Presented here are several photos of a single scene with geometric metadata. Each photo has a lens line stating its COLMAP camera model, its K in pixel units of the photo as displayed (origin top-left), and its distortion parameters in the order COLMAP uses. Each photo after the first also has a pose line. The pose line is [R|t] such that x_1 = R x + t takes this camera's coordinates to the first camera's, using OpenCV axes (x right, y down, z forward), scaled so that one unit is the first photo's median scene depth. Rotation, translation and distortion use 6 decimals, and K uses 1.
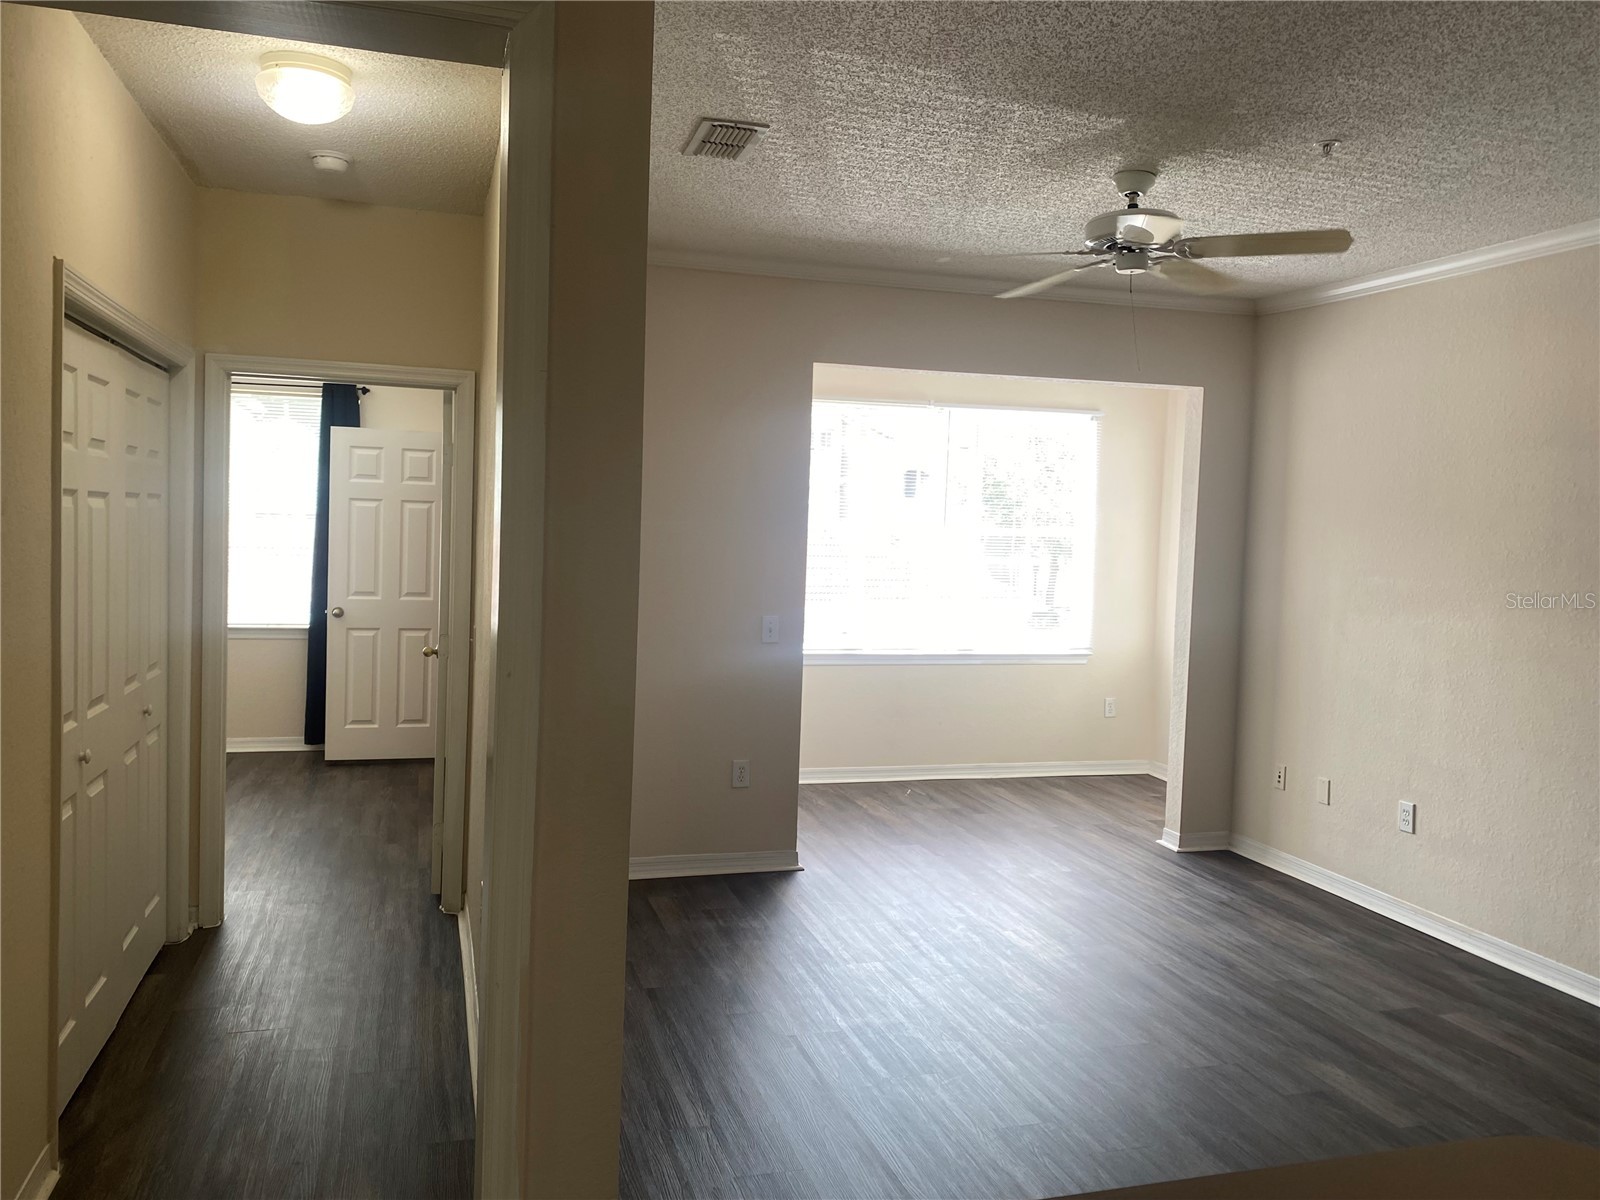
lens RADIAL K [[1223.5, 0, 766.0], [0, 1223.5, 563.6], [0, 0, 1]] dist [0.028528, -0.021557]
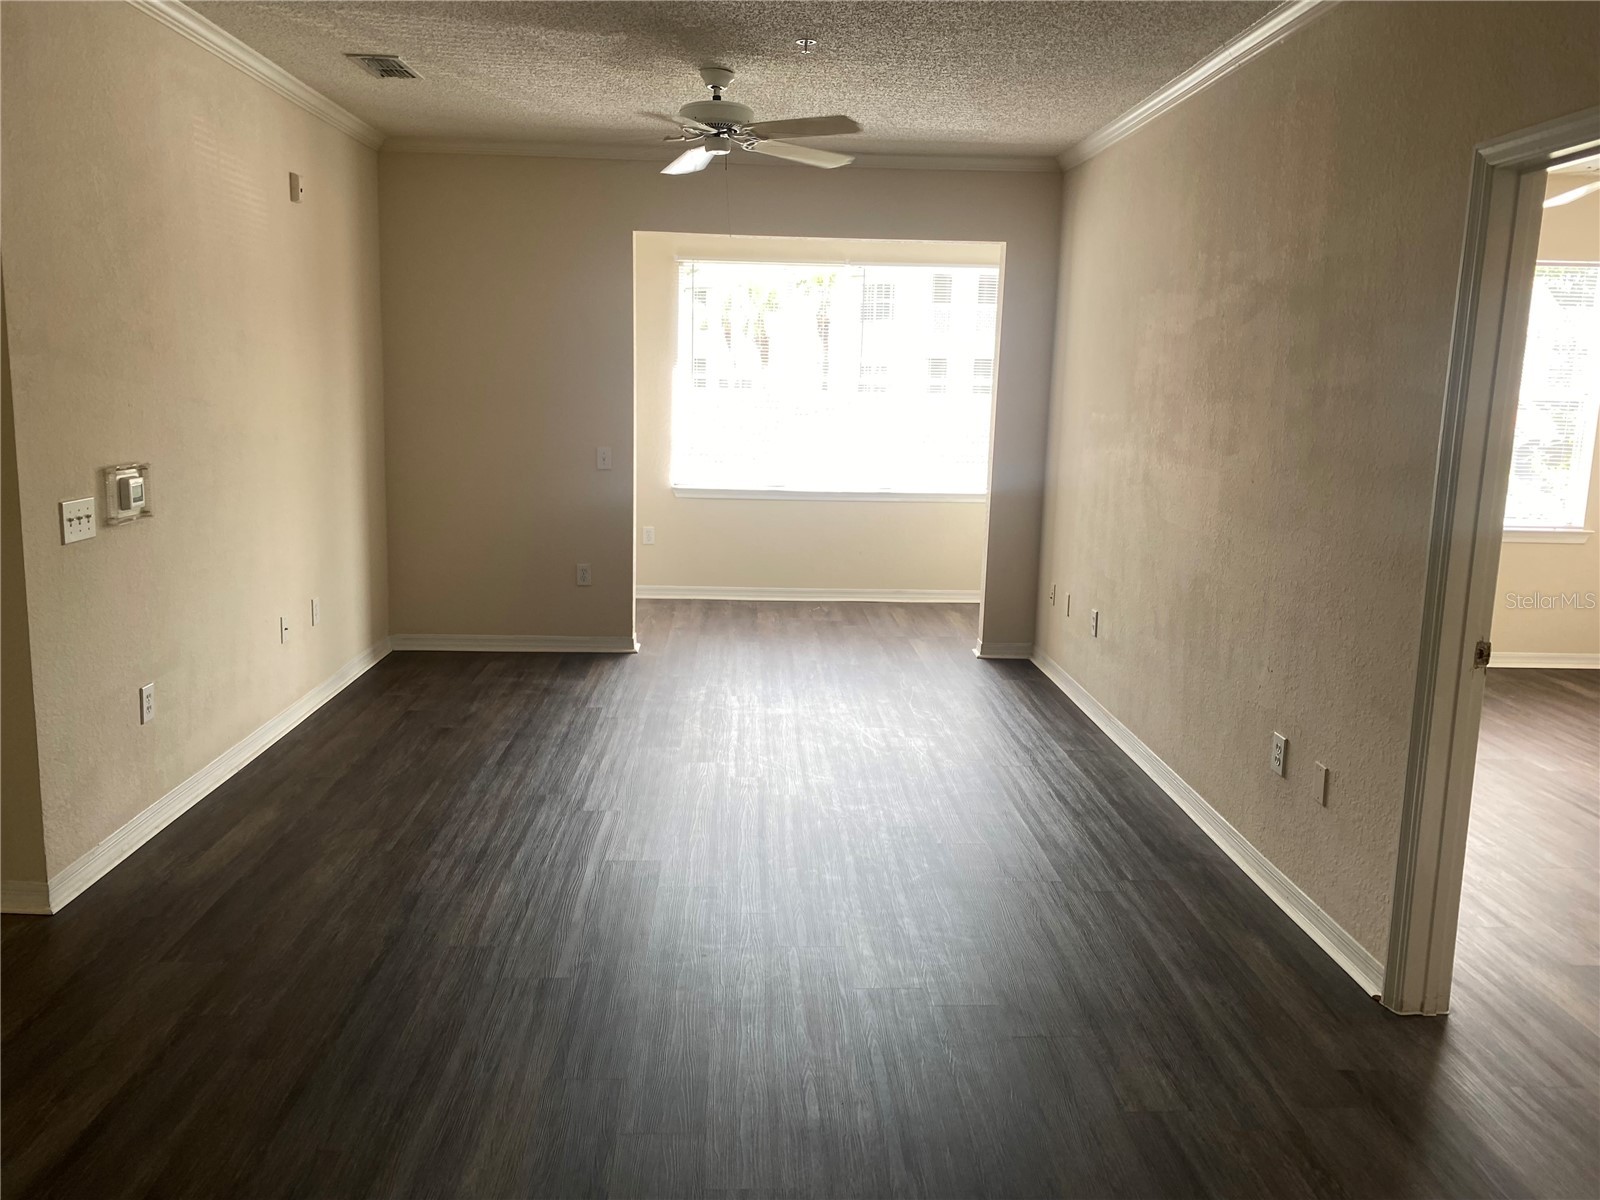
lens RADIAL K [[1223.5, 0, 802.6], [0, 1223.5, 596.8], [0, 0, 1]] dist [0.028528, -0.021557]
pose [[0.975163, 0.034711, -0.218750, 0.520426], [-0.004555, 0.990578, 0.136877, 0.024802], [0.221440, -0.132481, 0.966133, -0.172773]]
